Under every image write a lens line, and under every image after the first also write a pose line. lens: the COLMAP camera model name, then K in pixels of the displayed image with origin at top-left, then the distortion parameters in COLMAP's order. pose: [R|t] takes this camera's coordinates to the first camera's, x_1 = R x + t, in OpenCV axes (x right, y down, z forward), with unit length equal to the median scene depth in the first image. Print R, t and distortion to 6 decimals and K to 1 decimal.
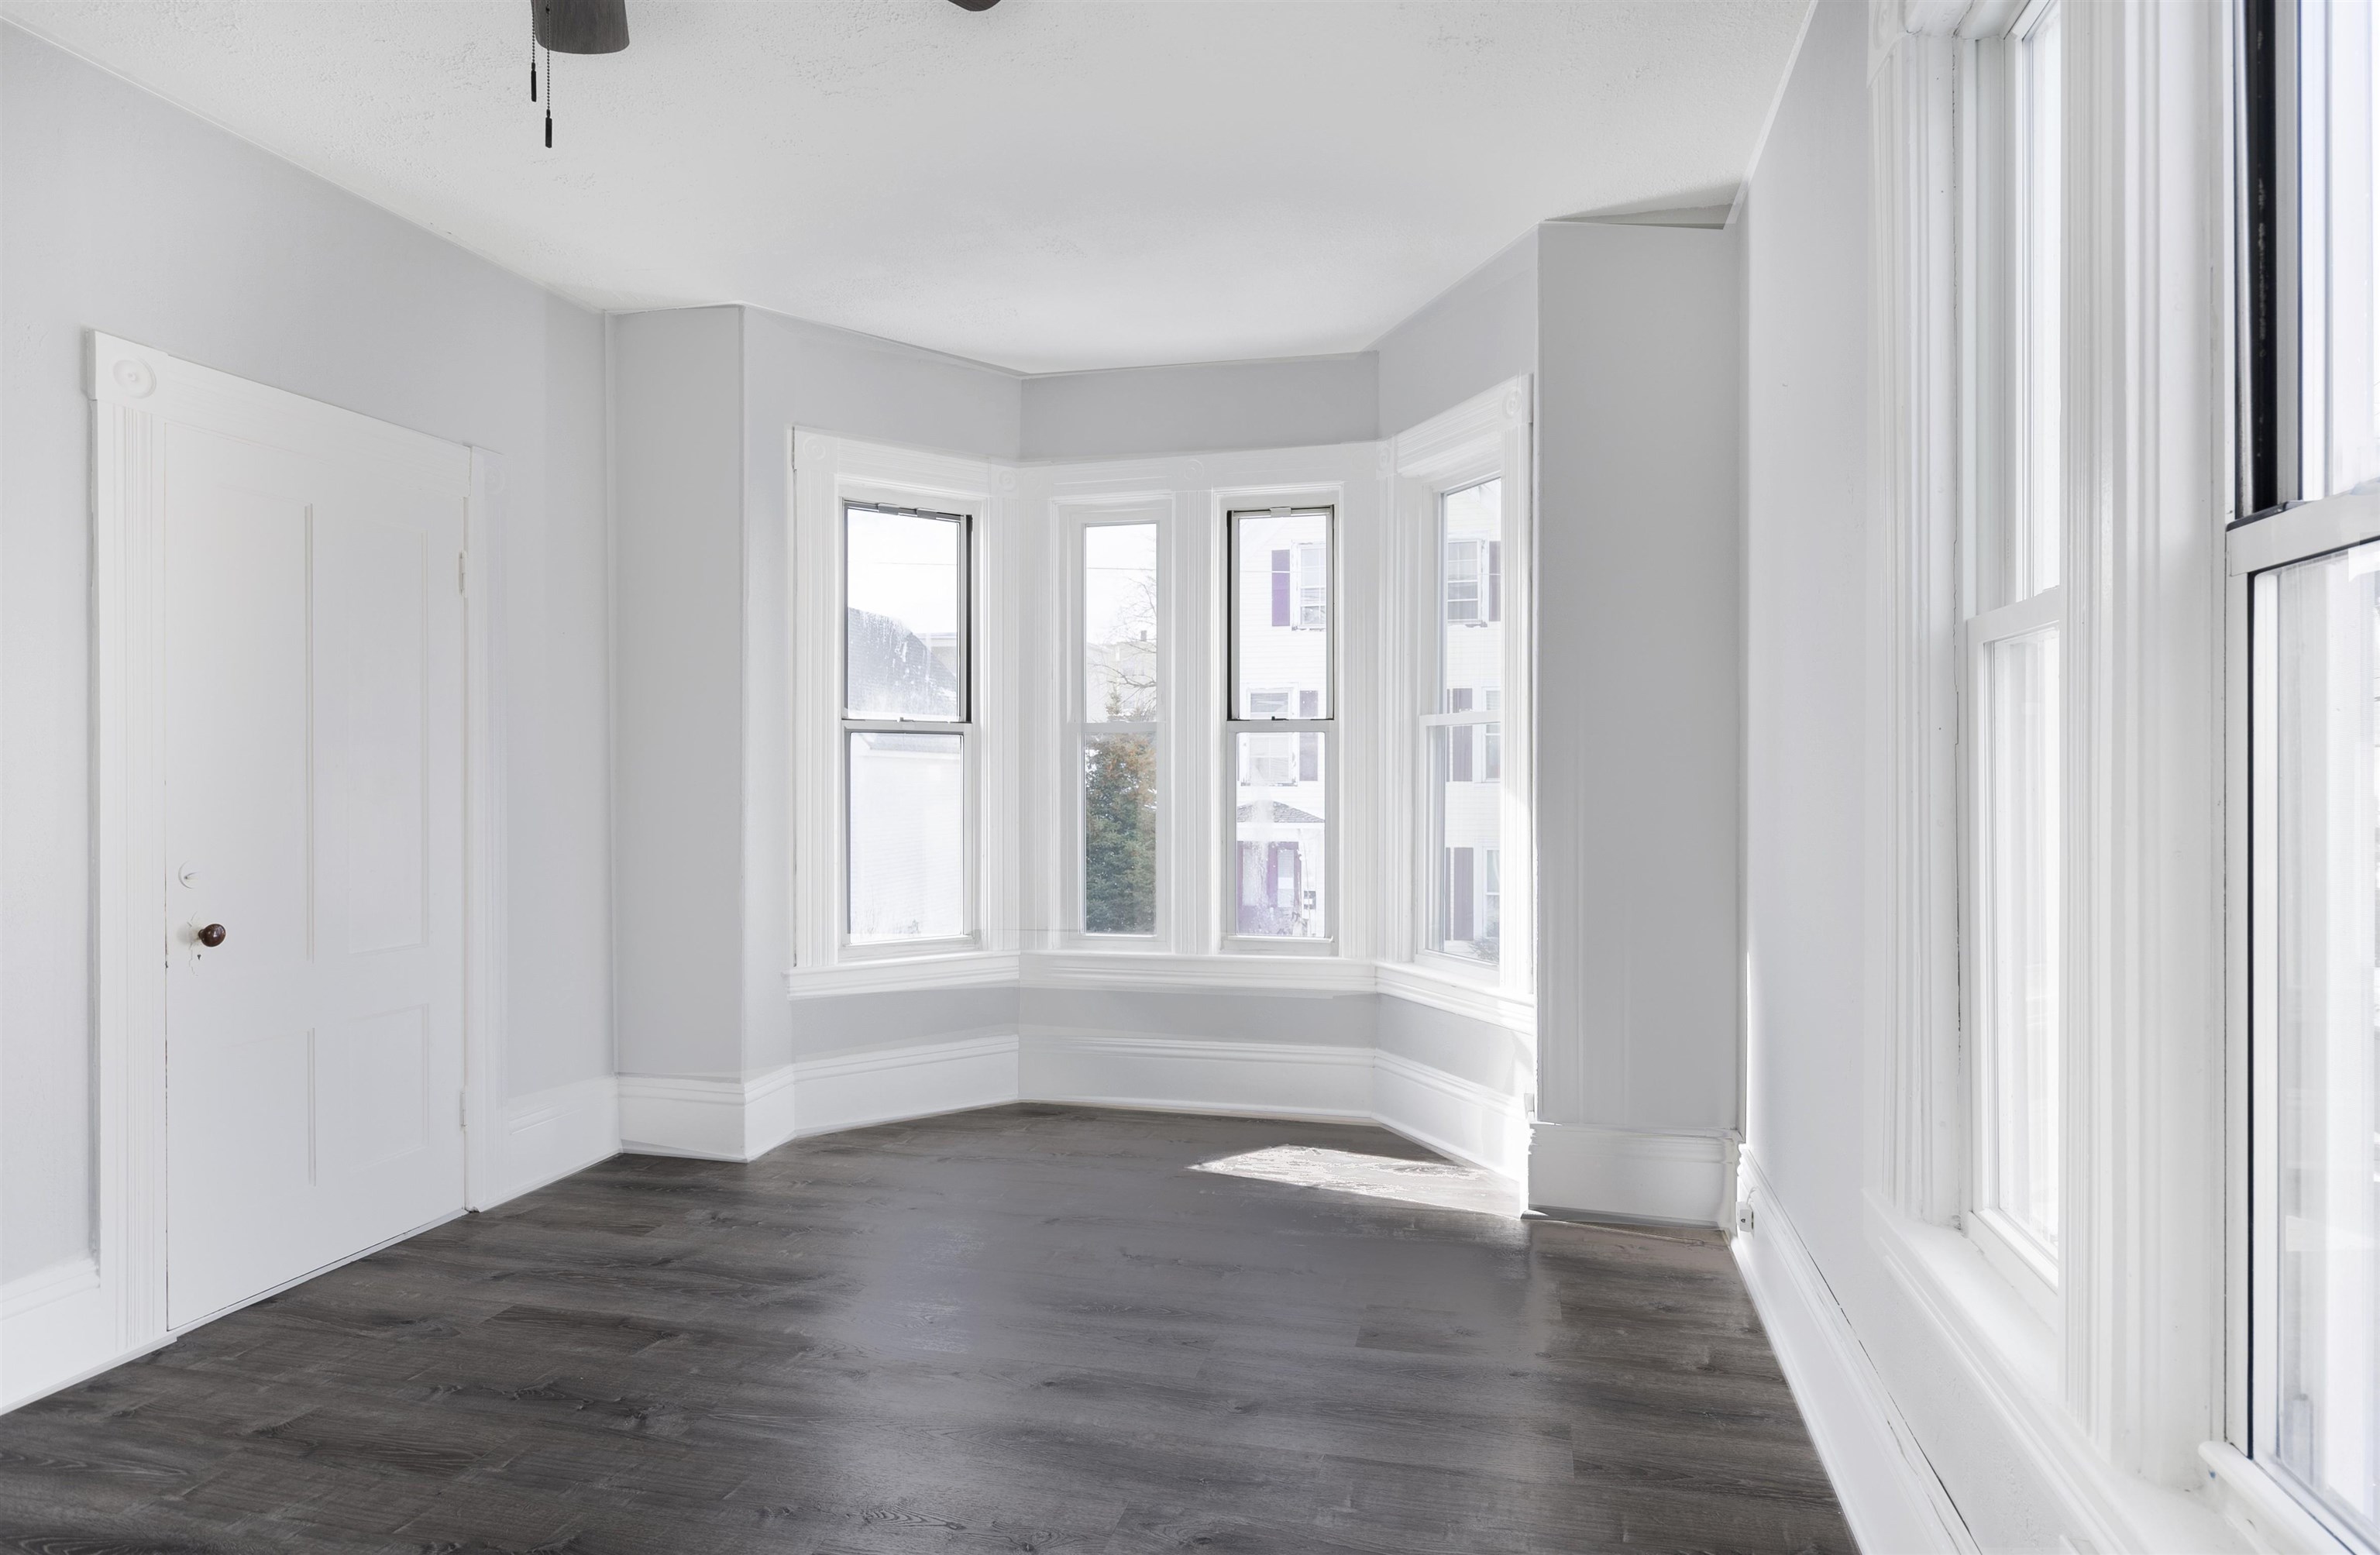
lens RADIAL K [[1226.3, 0, 1194.5], [0, 1226.3, 768.0], [0, 0, 1]] dist [0.002939, -0.001689]
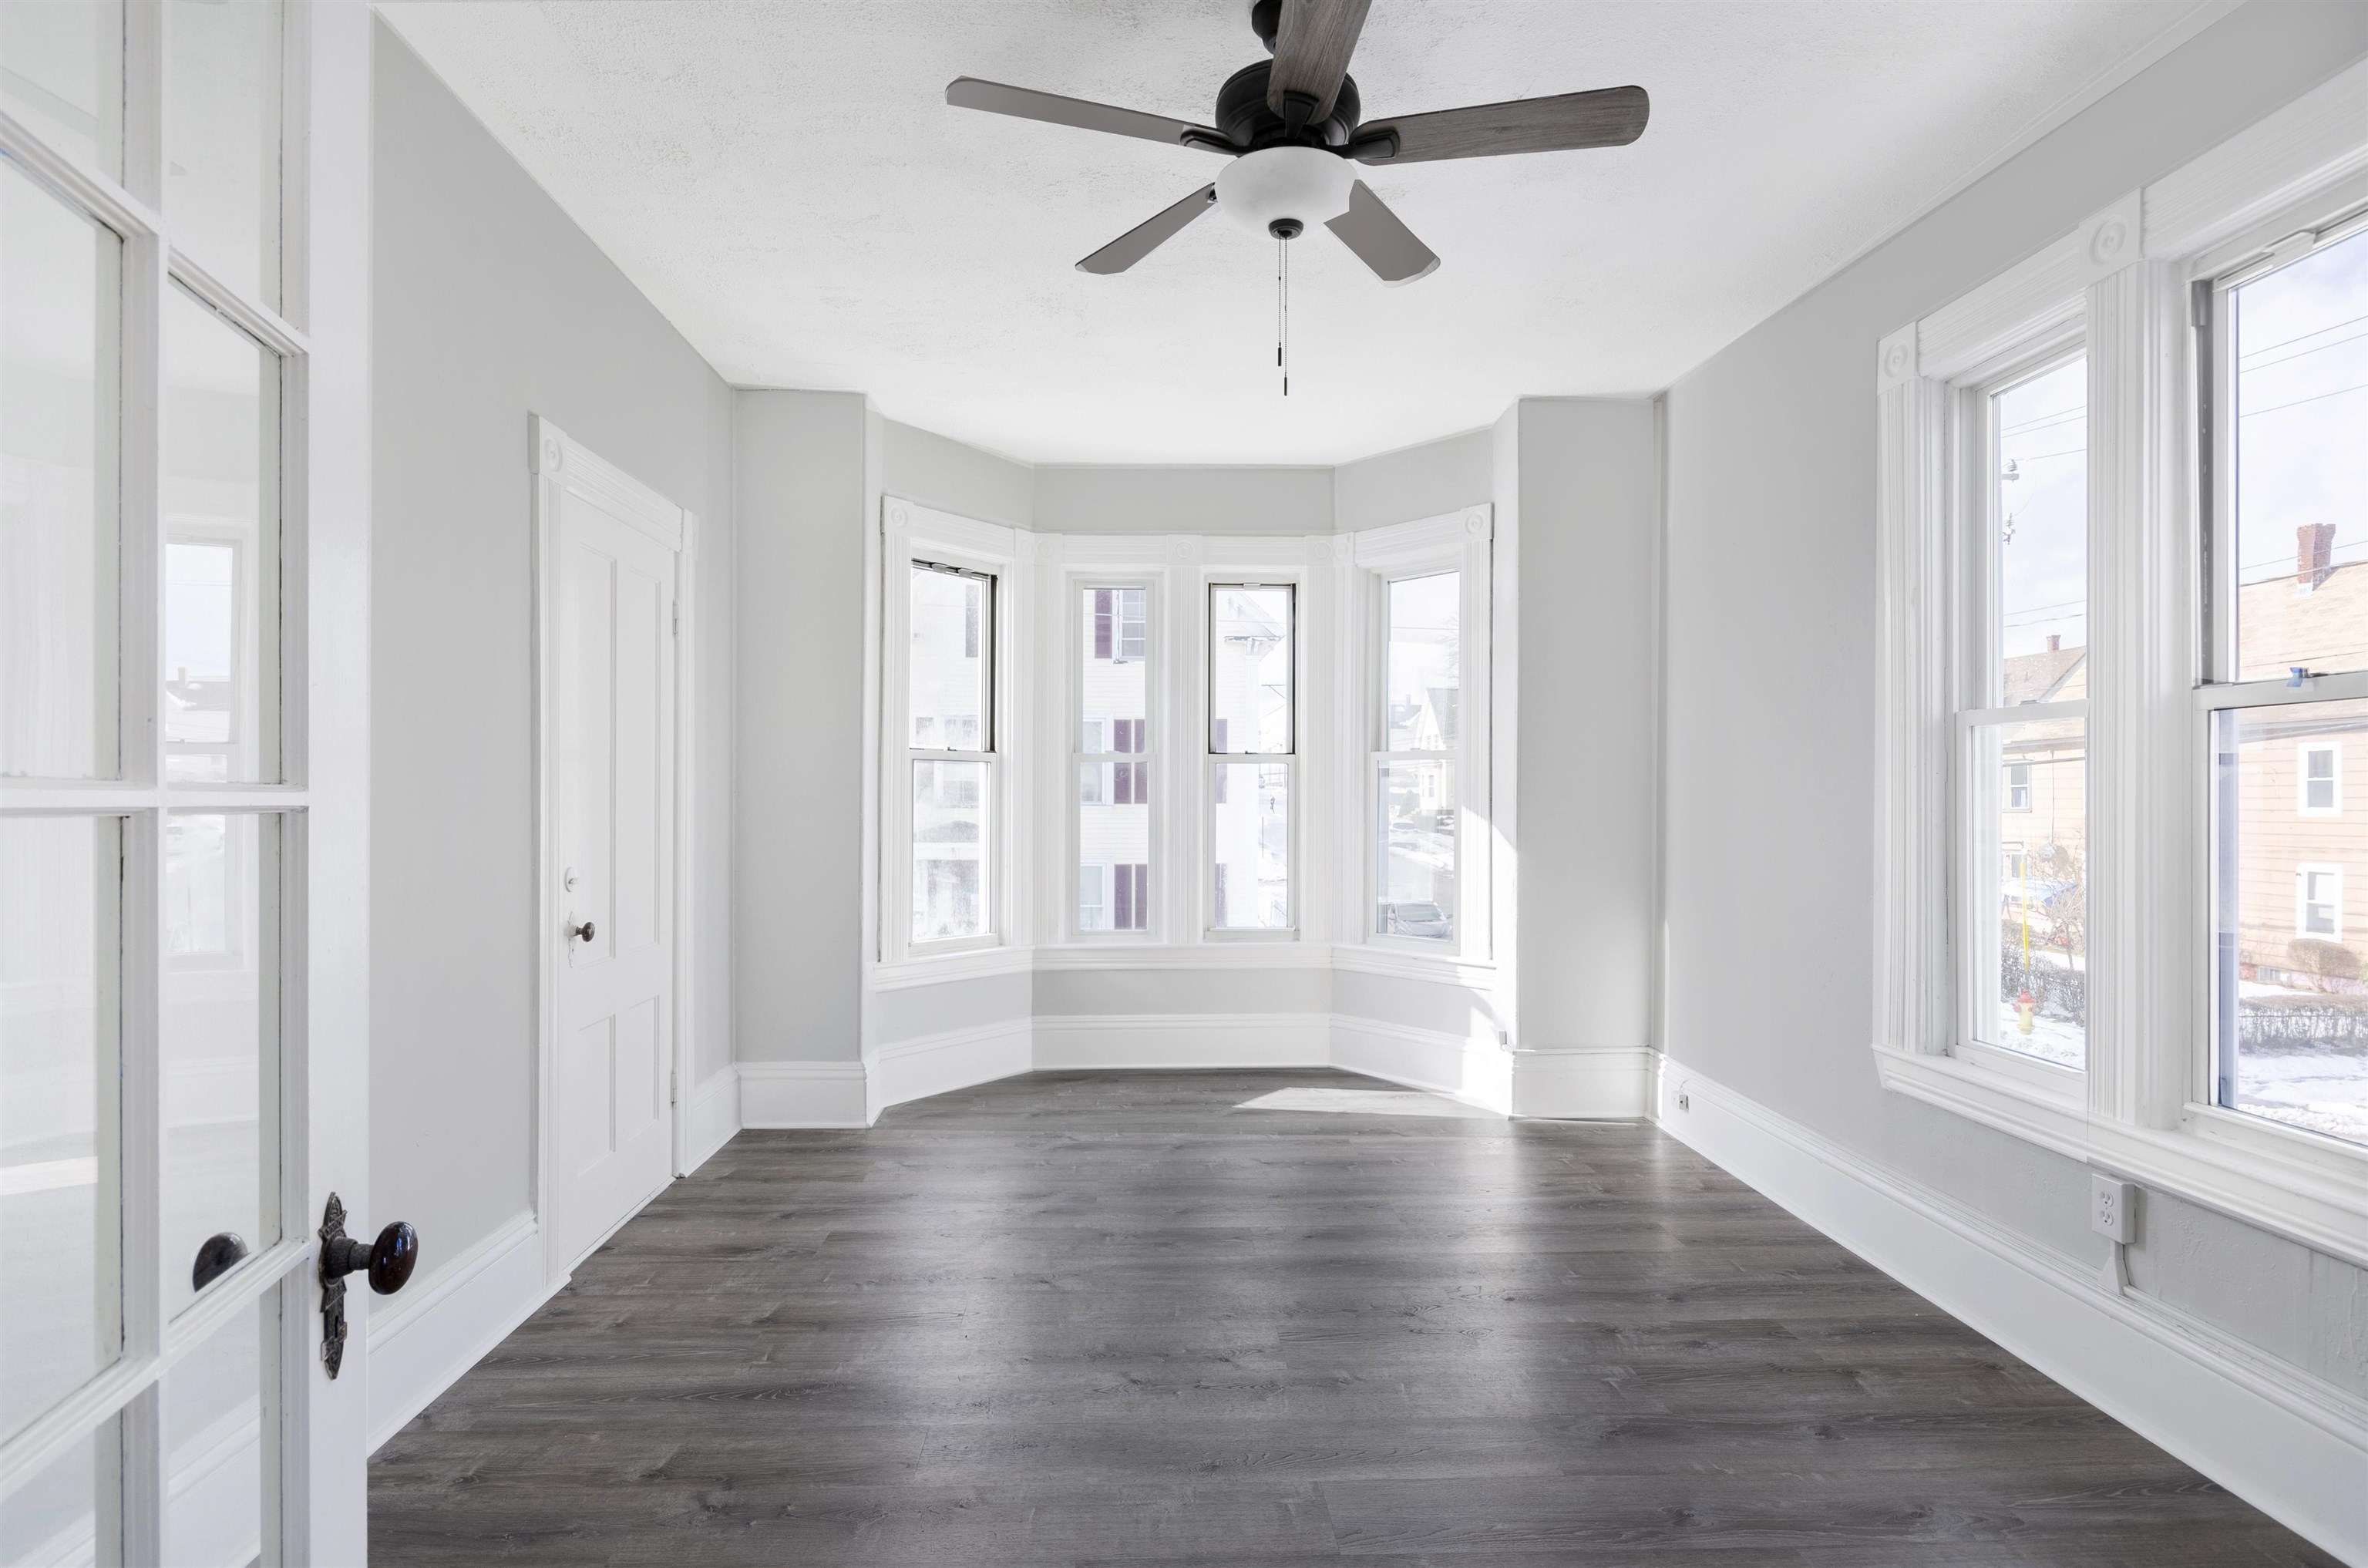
lens RADIAL K [[1183.7, 0, 1121.6], [0, 1183.7, 787.0], [0, 0, 1]] dist [-0.005134, -0.000178]
pose [[0.967333, 0.006217, 0.253432, -0.427409], [-0.005664, 0.999980, -0.002911, -0.000887], [-0.253445, 0.001381, 0.967349, -0.153563]]
